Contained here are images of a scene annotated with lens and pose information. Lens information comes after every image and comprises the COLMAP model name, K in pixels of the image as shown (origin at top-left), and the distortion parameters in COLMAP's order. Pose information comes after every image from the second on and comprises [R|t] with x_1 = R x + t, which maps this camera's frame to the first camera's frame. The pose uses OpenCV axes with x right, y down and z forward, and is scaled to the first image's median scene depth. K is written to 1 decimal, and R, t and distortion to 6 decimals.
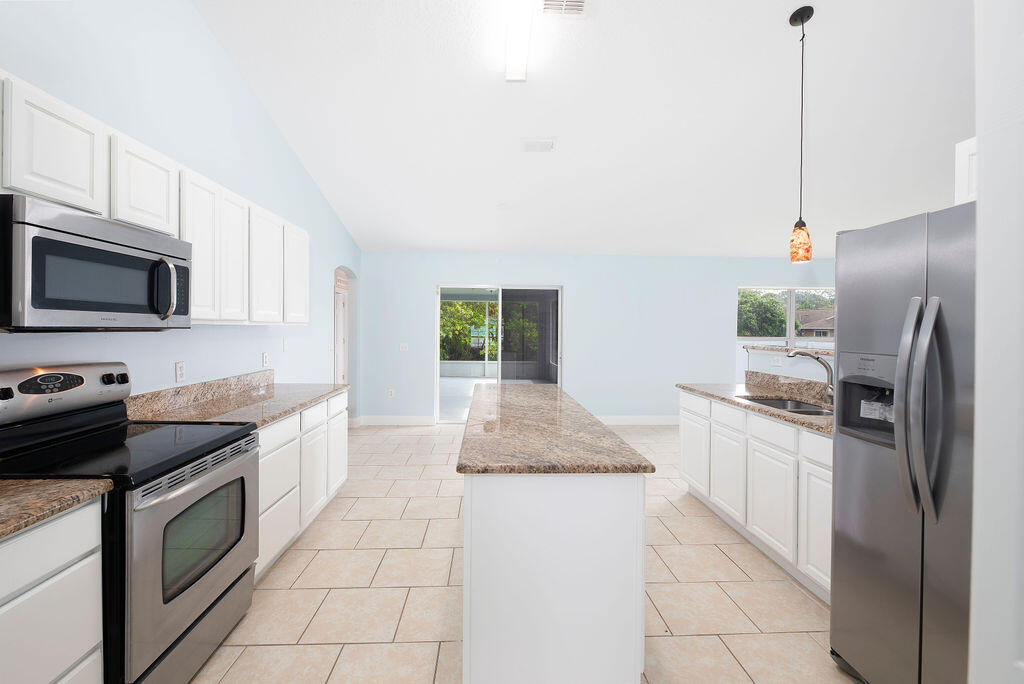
lens RADIAL K [[441.1, 0, 509.6], [0, 441.1, 332.2], [0, 0, 1]] dist [-0.020424, -0.000276]
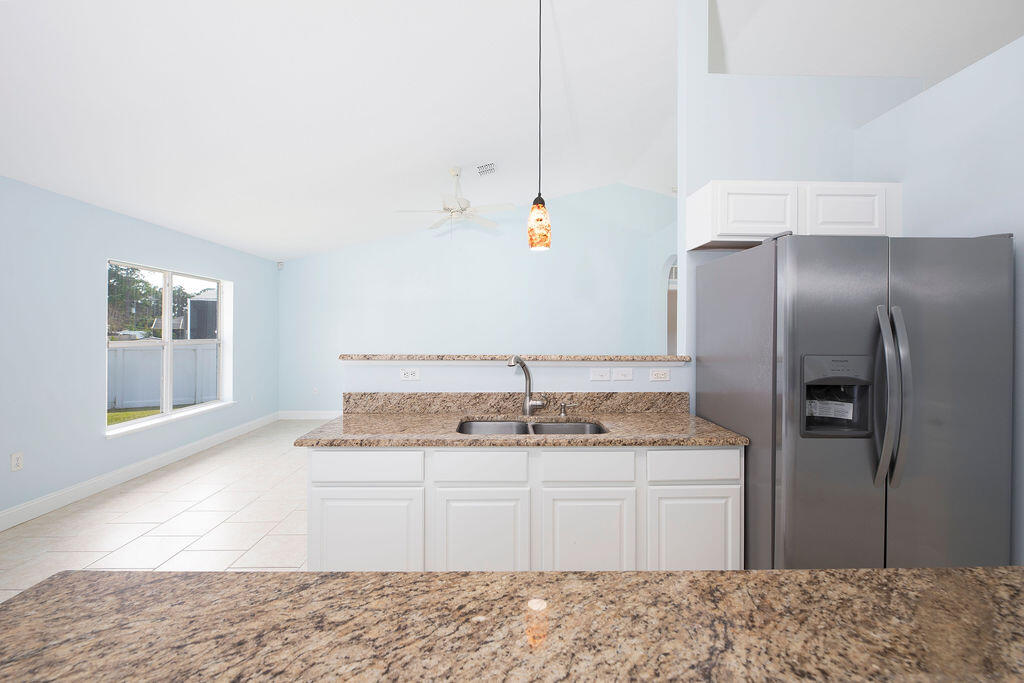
lens RADIAL K [[466.5, 0, 506.7], [0, 466.5, 322.9], [0, 0, 1]] dist [-0.005001, -0.001190]
pose [[0.035923, -0.001674, 0.999353, -0.226373], [0.007764, 0.999969, 0.001396, -0.025564], [-0.999324, 0.007709, 0.035935, 1.151049]]
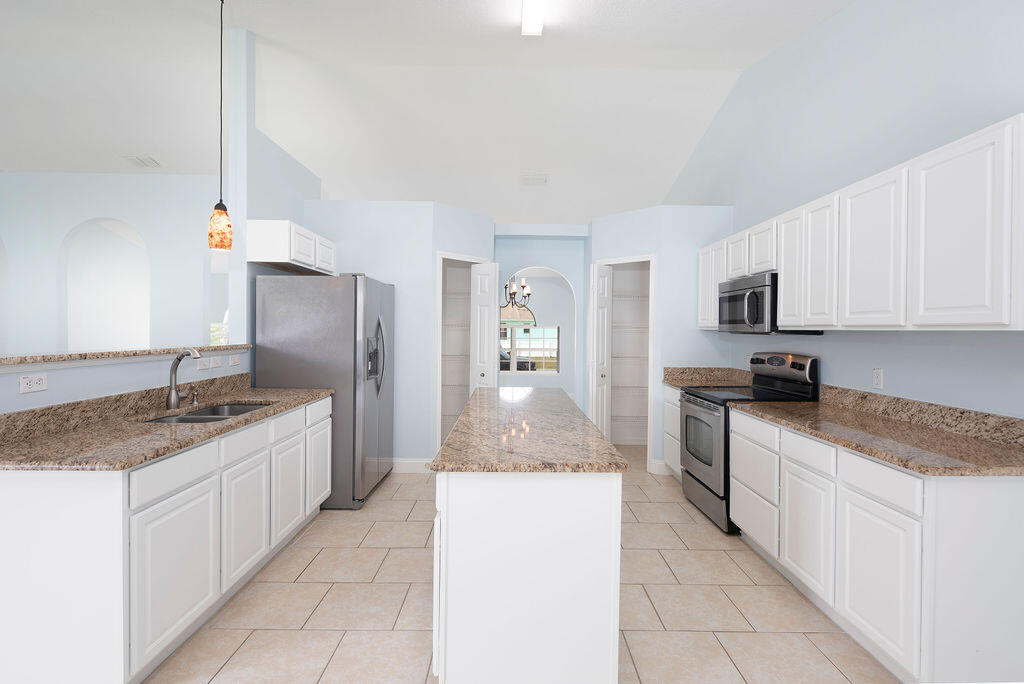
lens RADIAL K [[491.6, 0, 503.1], [0, 491.6, 334.0], [0, 0, 1]] dist [0.002536, 0.000296]
pose [[-0.997820, -0.018660, 0.063309, 0.021753], [-0.017296, 0.999608, 0.022019, -0.020637], [-0.063695, 0.020876, -0.997751, 2.206213]]
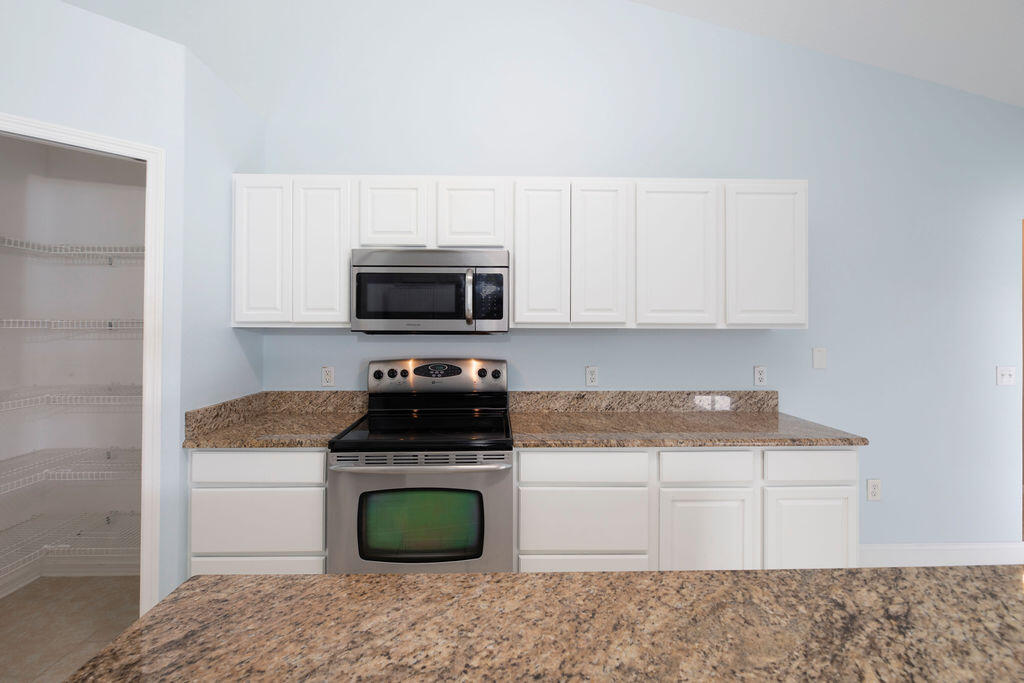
lens RADIAL K [[441.1, 0, 520.7], [0, 441.1, 325.2], [0, 0, 1]] dist [-0.020424, -0.000276]
pose [[-0.018608, -0.014615, -0.999720, 0.257079], [-0.014987, 0.999785, -0.014337, -0.008669], [0.999715, 0.014716, -0.018823, 0.872523]]
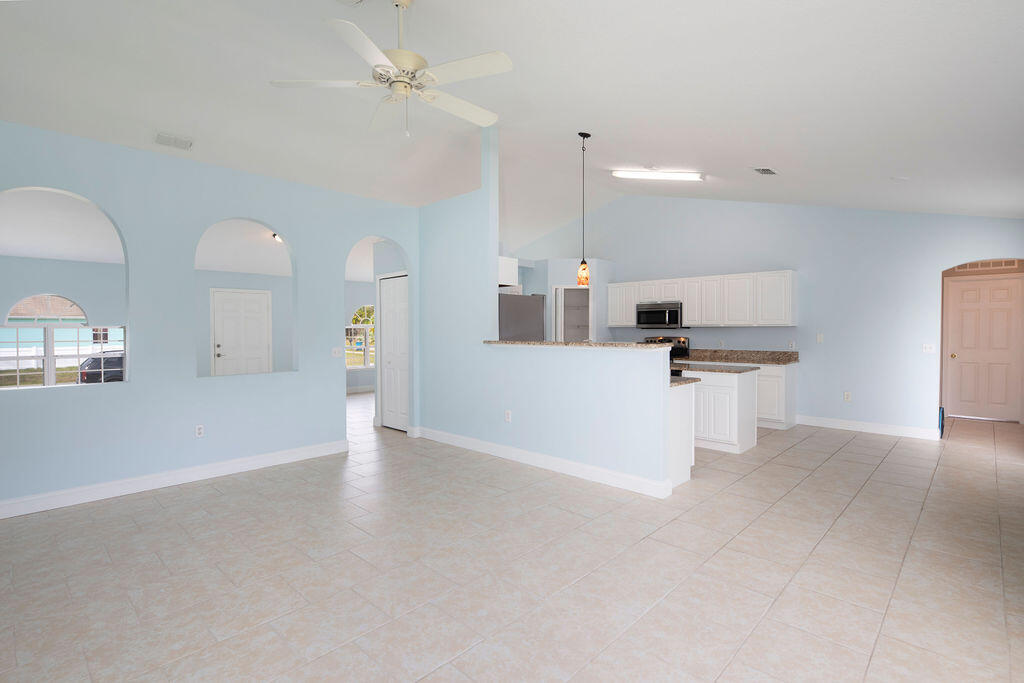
lens RADIAL K [[491.6, 0, 509.4], [0, 491.6, 335.2], [0, 0, 1]] dist [0.002536, 0.000296]
pose [[-0.720552, -0.000568, -0.693401, 2.344859], [-0.013708, 0.999816, 0.013426, 0.012072], [0.693266, 0.019180, -0.720427, 2.331142]]
